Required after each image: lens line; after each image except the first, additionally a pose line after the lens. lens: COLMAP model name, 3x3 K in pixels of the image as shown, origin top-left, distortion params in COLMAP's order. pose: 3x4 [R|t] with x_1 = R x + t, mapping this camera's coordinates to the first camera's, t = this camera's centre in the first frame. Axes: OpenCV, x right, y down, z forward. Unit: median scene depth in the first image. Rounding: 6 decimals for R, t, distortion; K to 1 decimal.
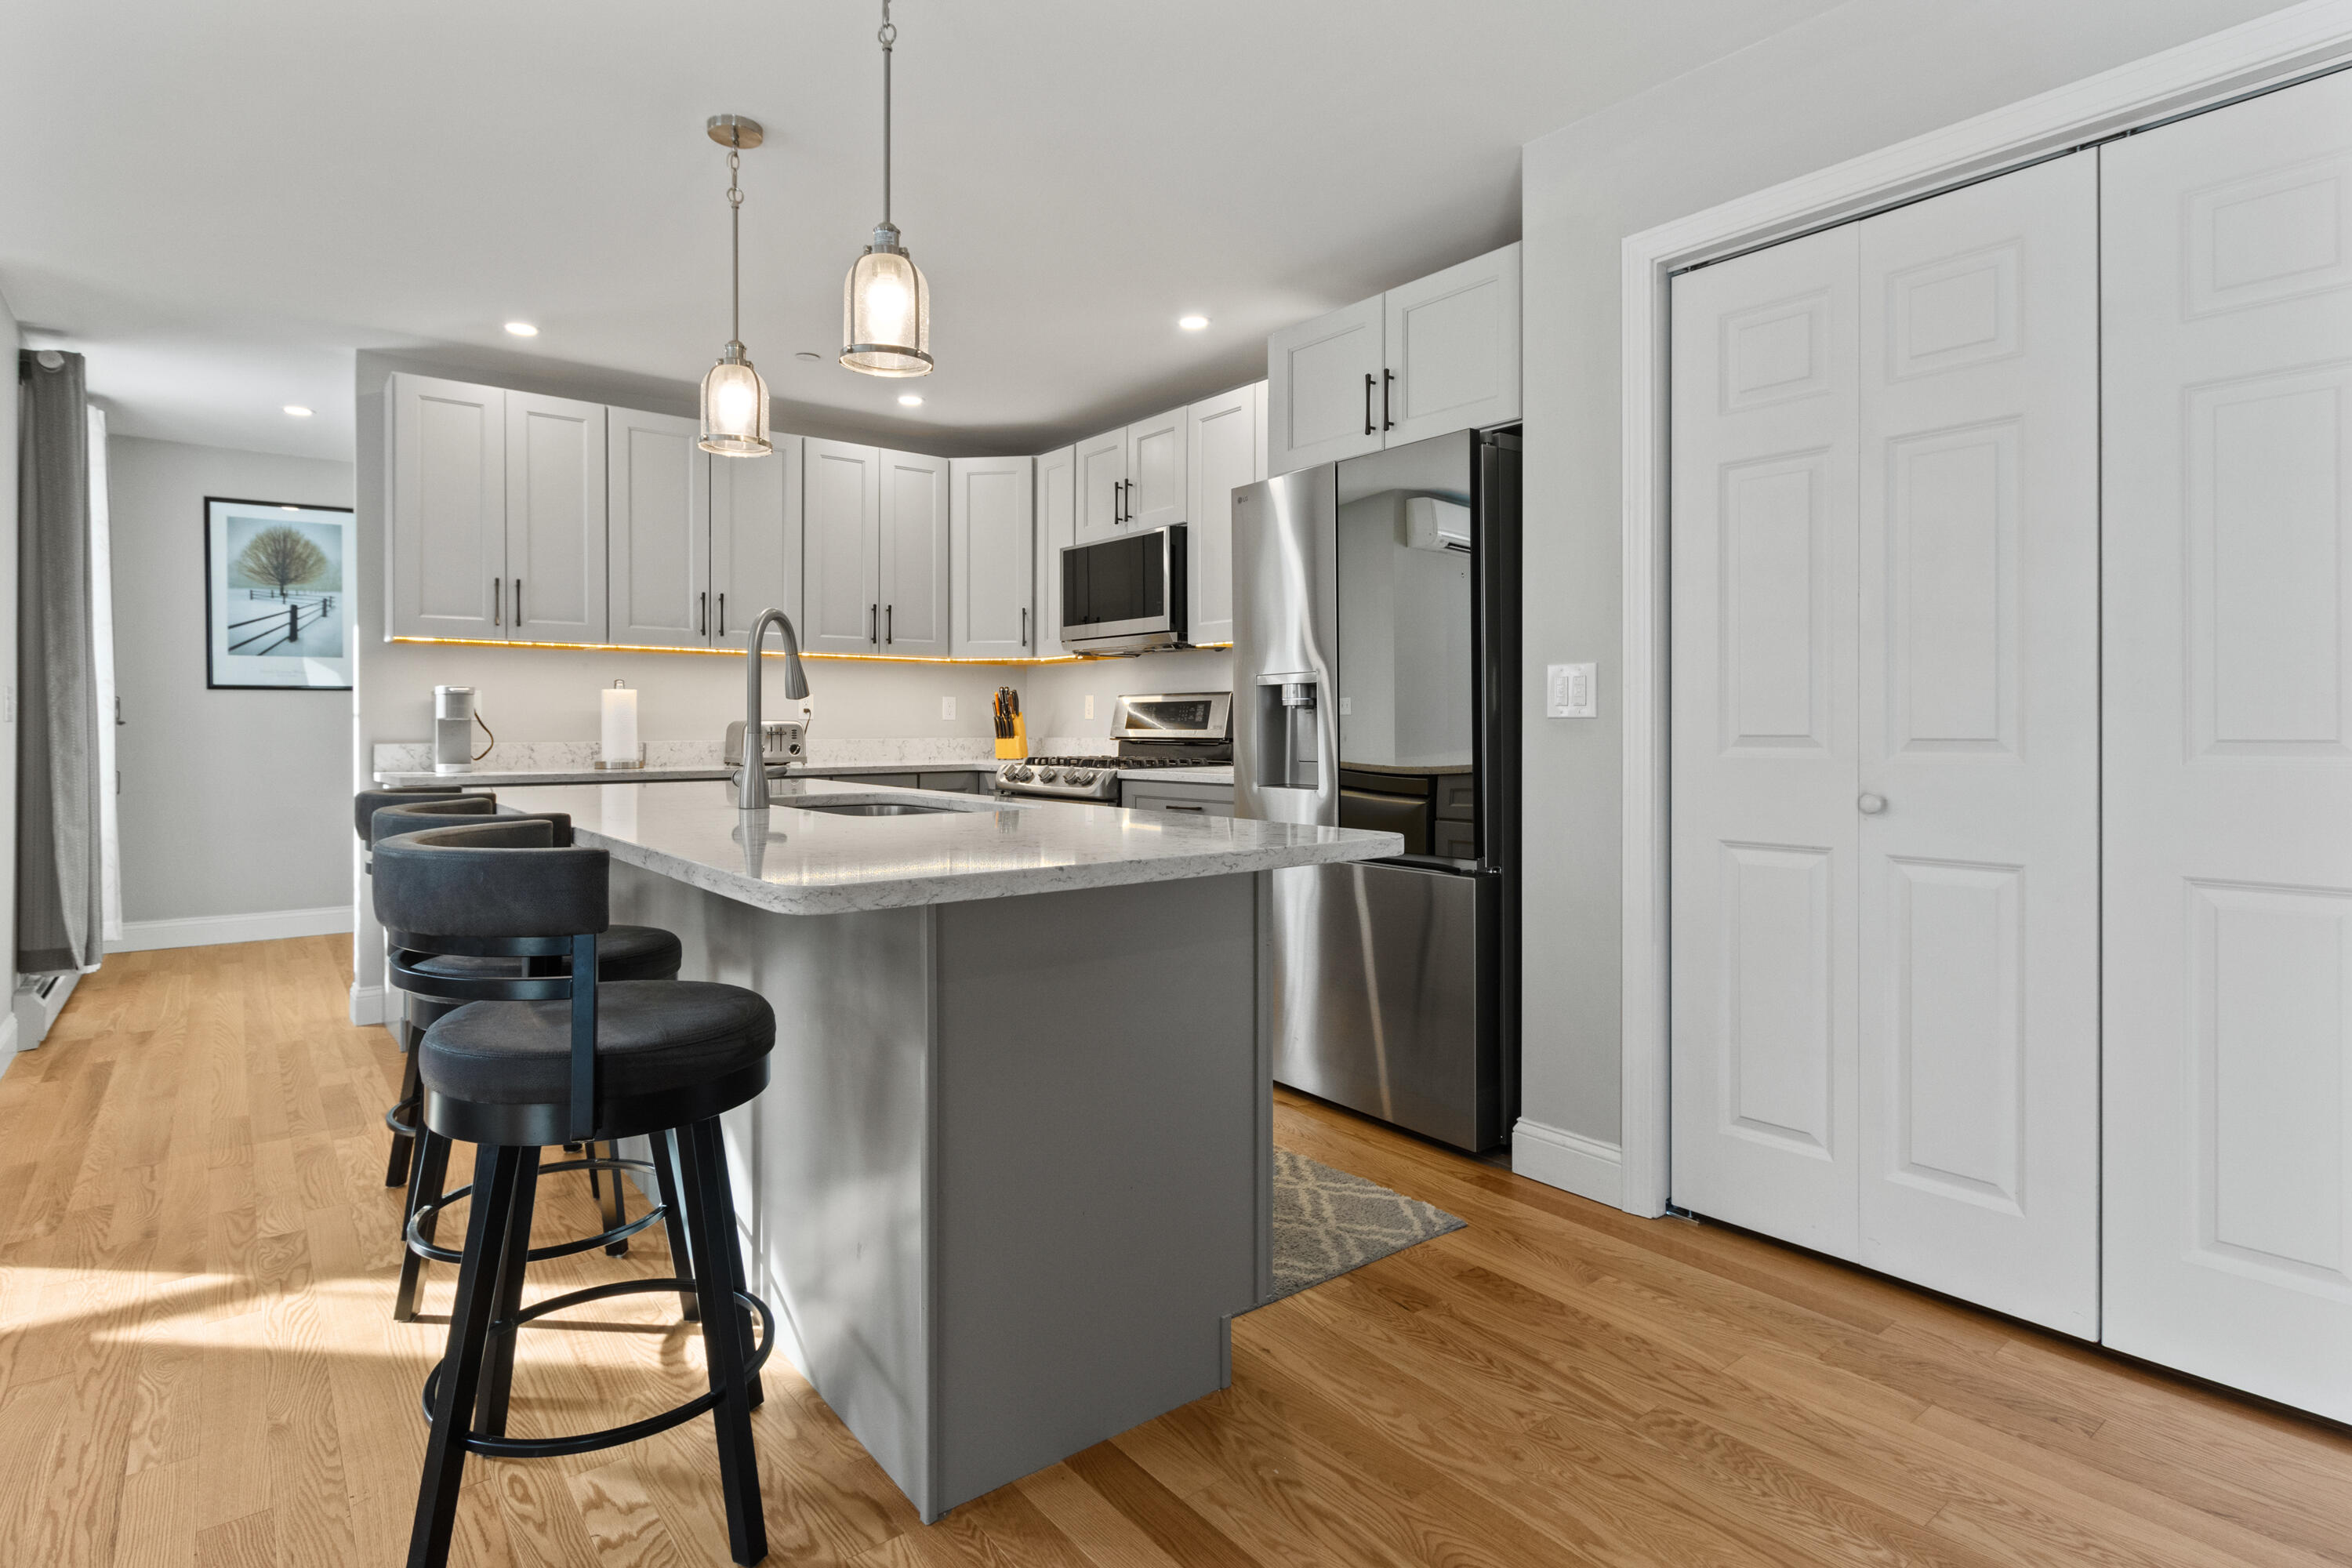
lens RADIAL K [[1209.4, 0, 1165.7], [0, 1209.4, 730.2], [0, 0, 1]] dist [0.001866, 0.000424]
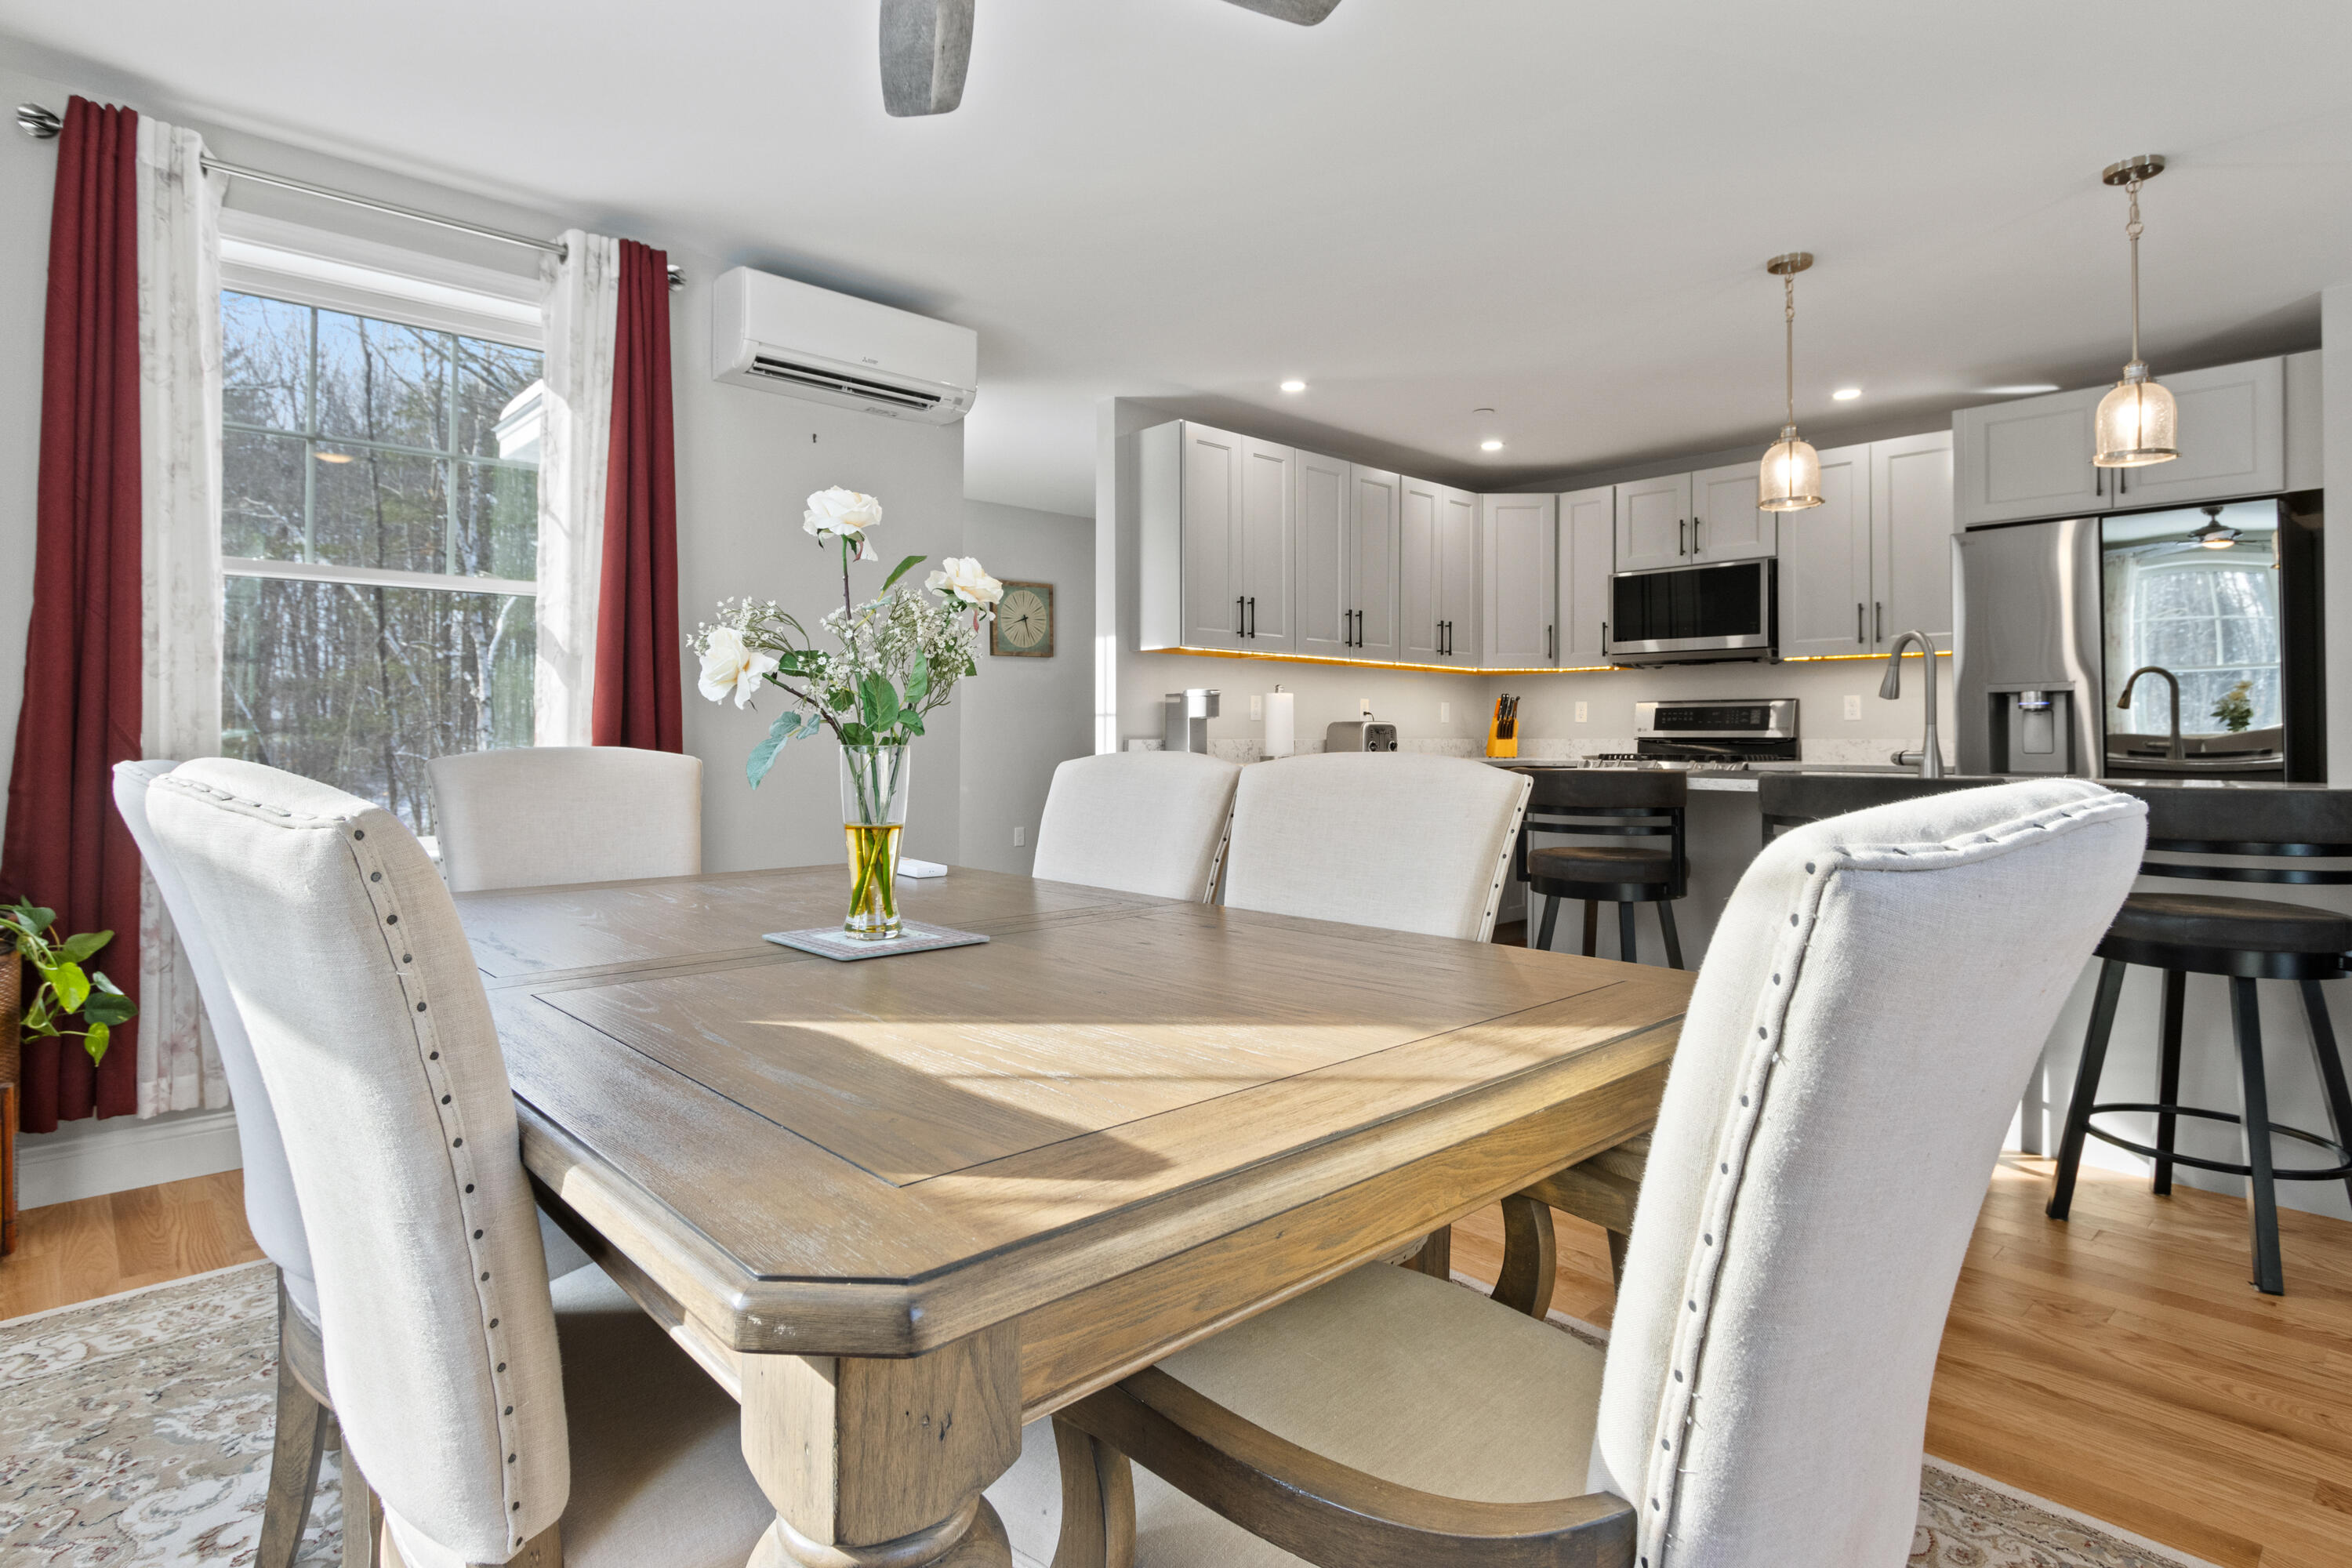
lens RADIAL K [[1209.4, 0, 1165.7], [0, 1209.4, 730.2], [0, 0, 1]] dist [0.001866, 0.000424]
pose [[0.997309, 0.003006, 0.073257, -0.636819], [-0.002321, 0.999953, -0.009442, 0.011572], [-0.073282, 0.009246, 0.997268, -0.135159]]
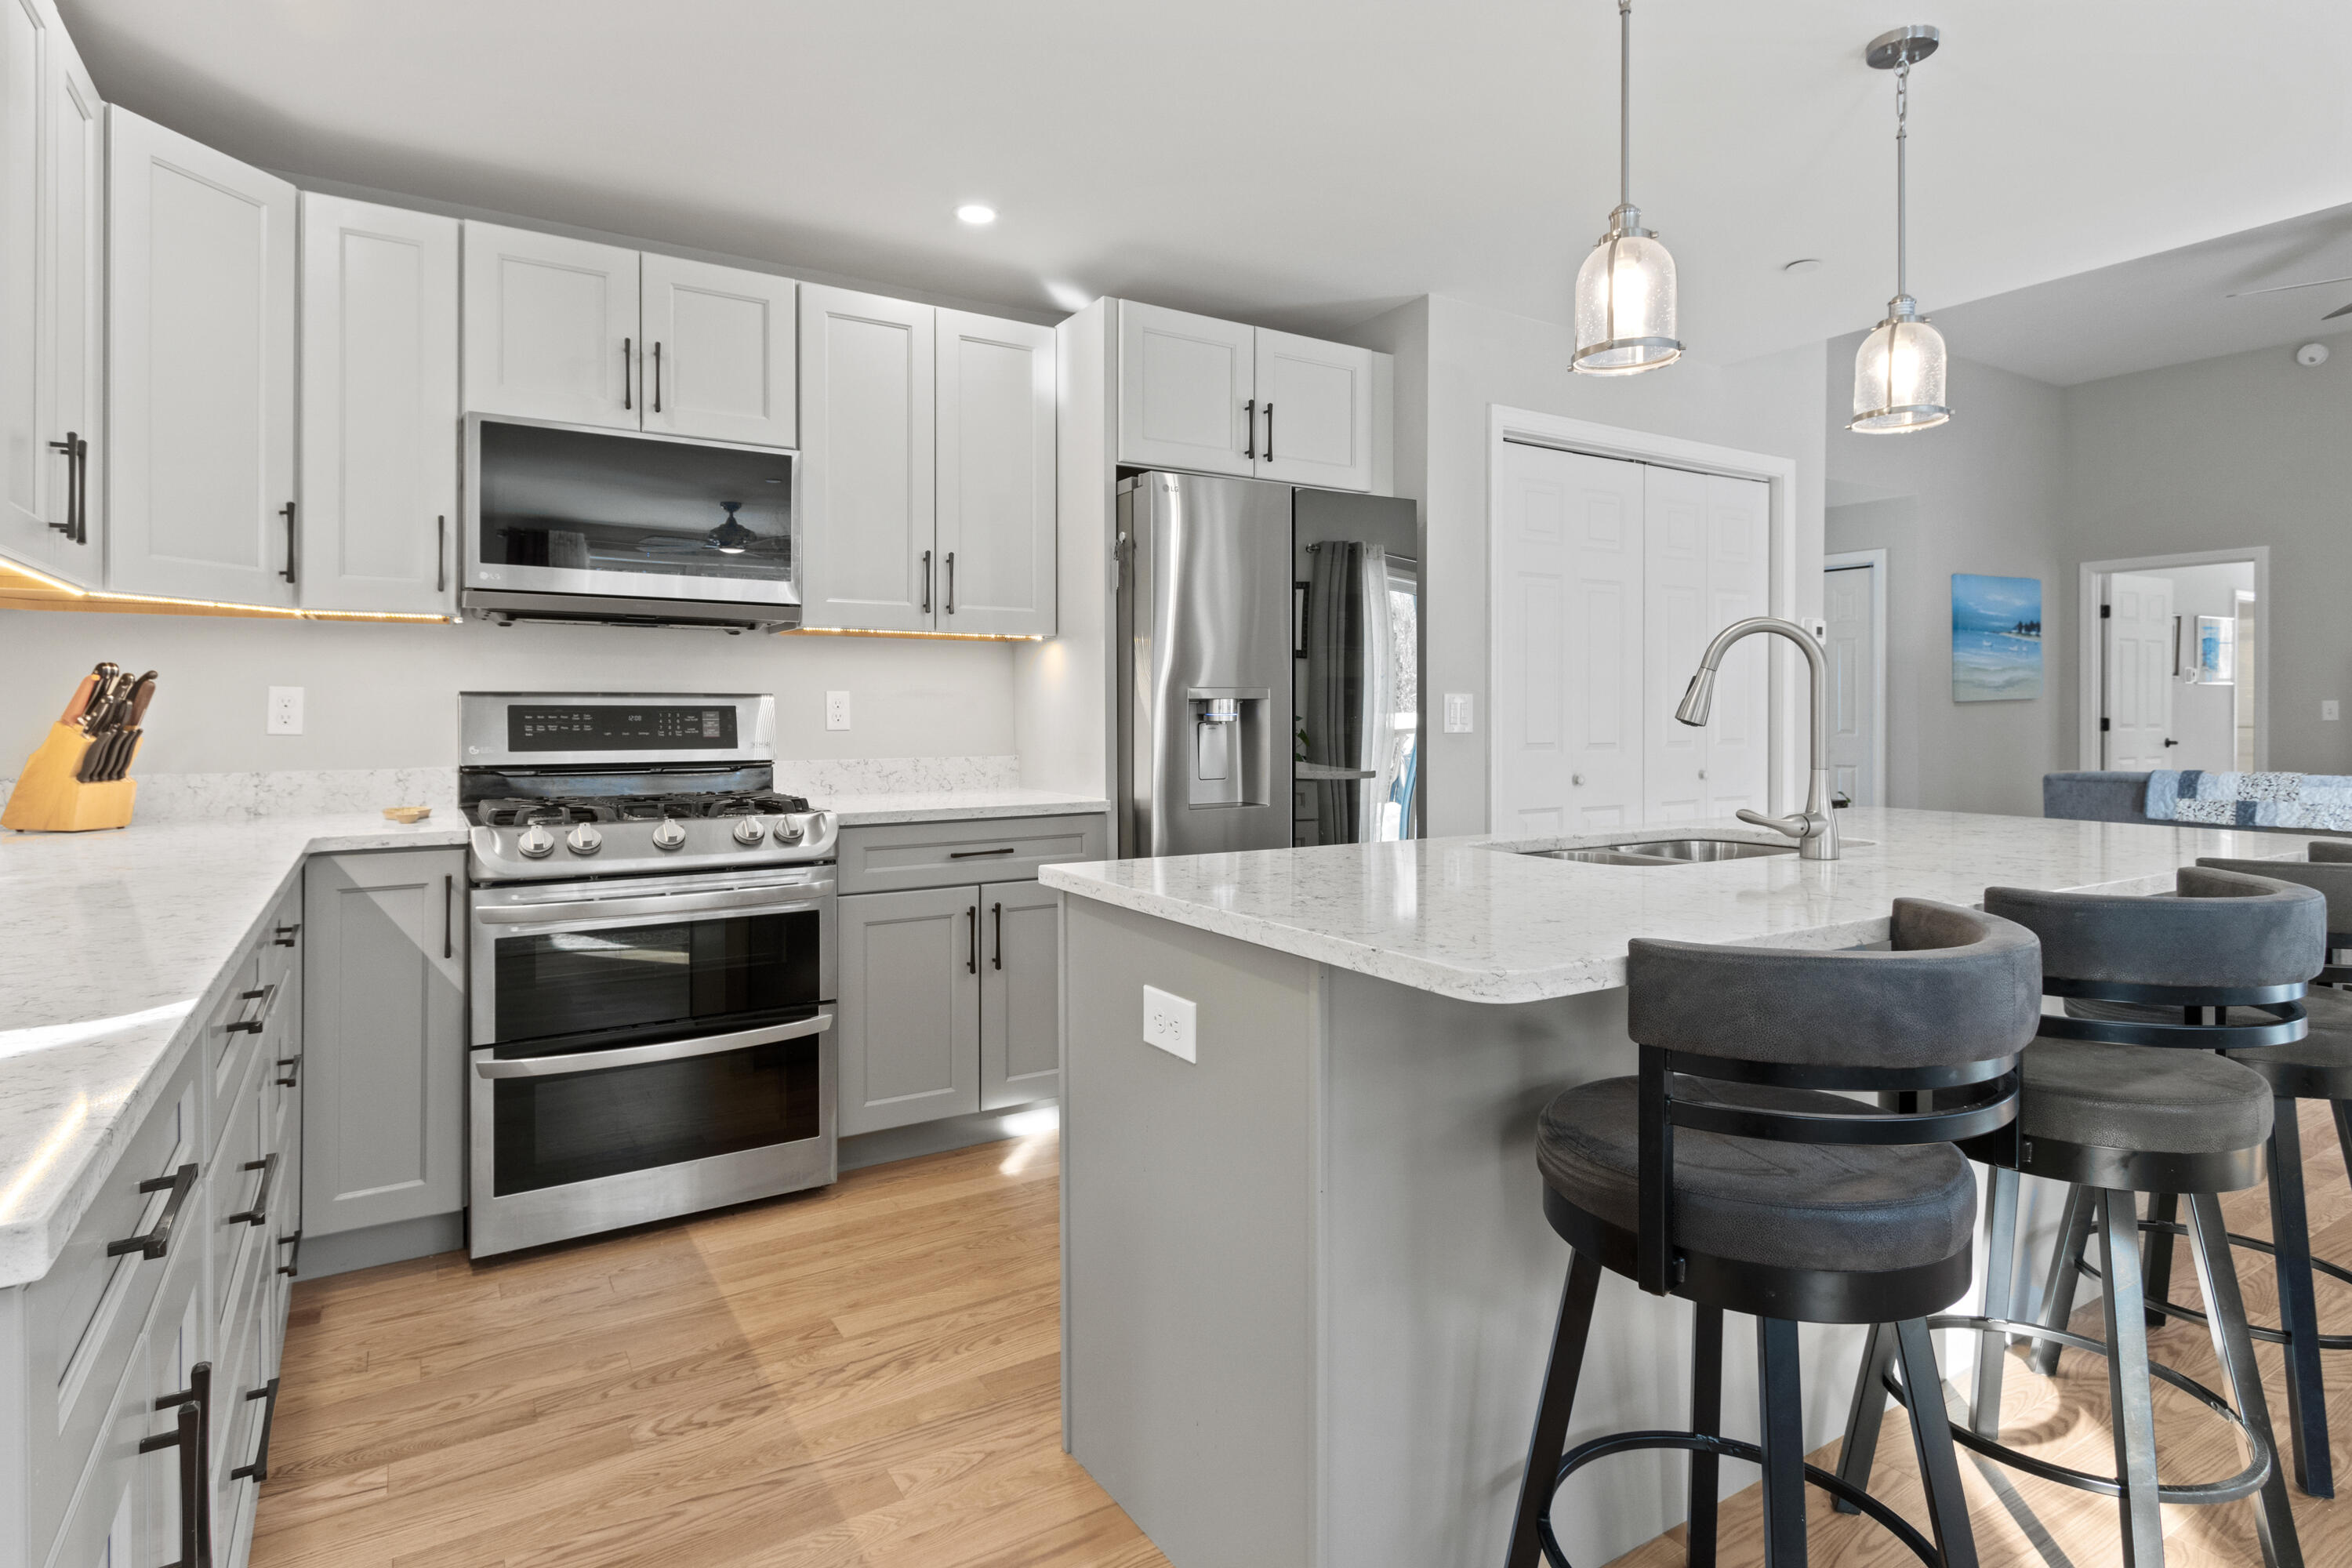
lens RADIAL K [[1209.4, 0, 1165.7], [0, 1209.4, 730.2], [0, 0, 1]] dist [0.001866, 0.000424]
pose [[0.111801, -0.018618, 0.993556, -0.617273], [0.002218, 0.999827, 0.018486, -0.022934], [-0.993728, 0.000137, 0.111822, 0.679182]]
